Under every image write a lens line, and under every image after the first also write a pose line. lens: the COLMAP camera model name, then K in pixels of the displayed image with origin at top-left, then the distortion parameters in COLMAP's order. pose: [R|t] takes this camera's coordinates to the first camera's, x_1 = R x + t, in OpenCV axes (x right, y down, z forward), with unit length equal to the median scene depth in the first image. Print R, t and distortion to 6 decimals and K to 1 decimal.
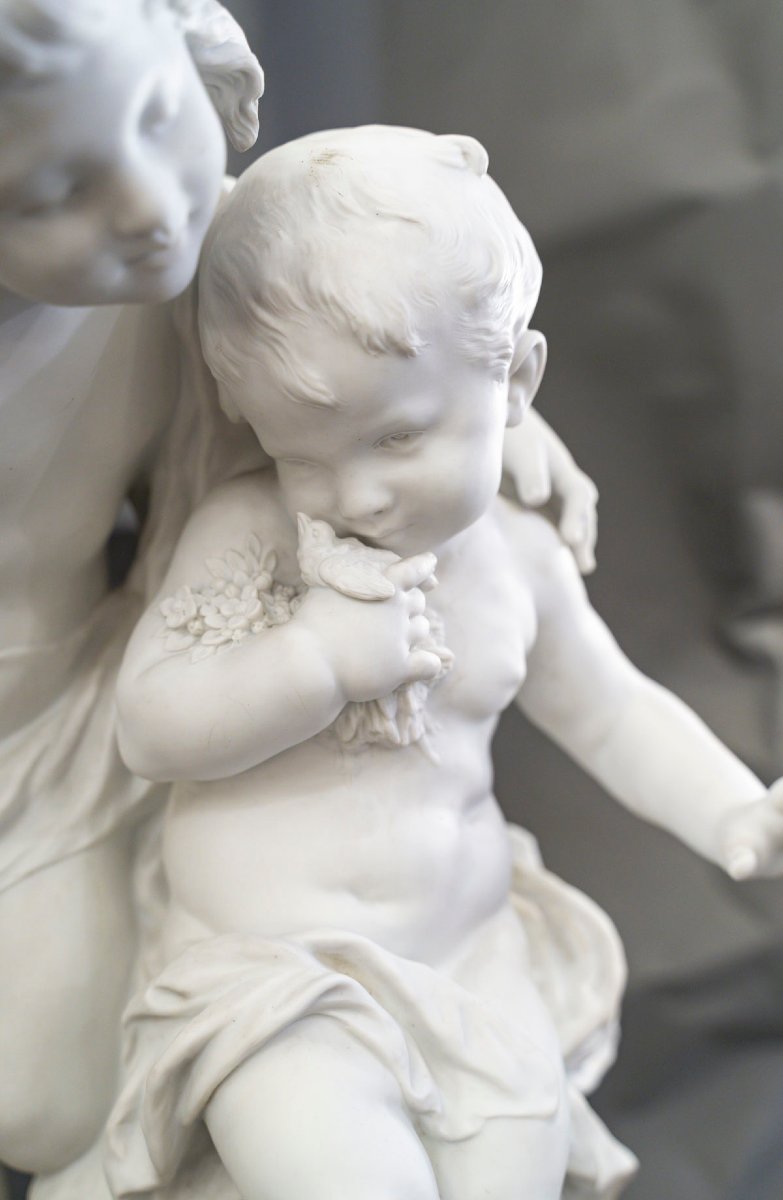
lens RADIAL K [[1511.1, 0, 396.0], [0, 1511.1, 591.6], [0, 0, 1]] dist [-0.022753, 0.000000]
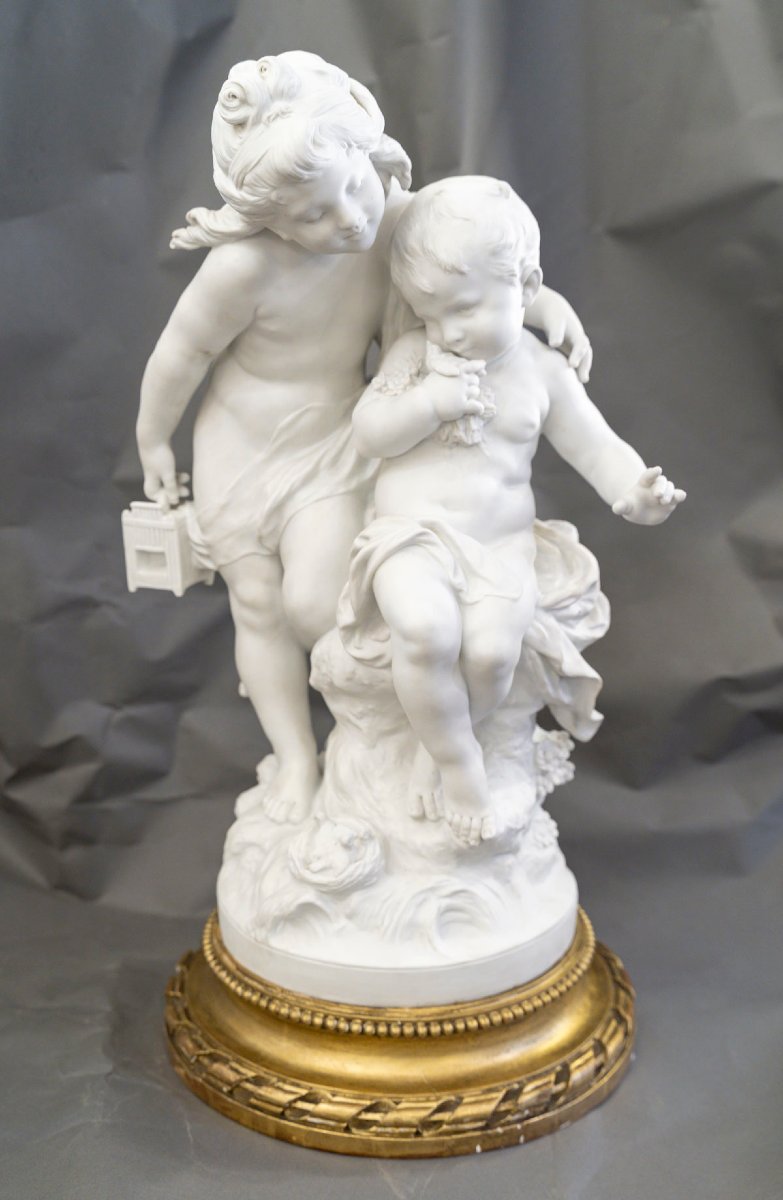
lens RADIAL K [[1648.8, 0, 365.2], [0, 1648.8, 565.1], [0, 0, 1]] dist [0.022050, 0.000000]
pose [[0.951616, 0.058937, -0.301584, 0.653427], [-0.056890, 0.998259, 0.015574, 0.267863], [0.301977, 0.002336, 0.953312, -1.517614]]
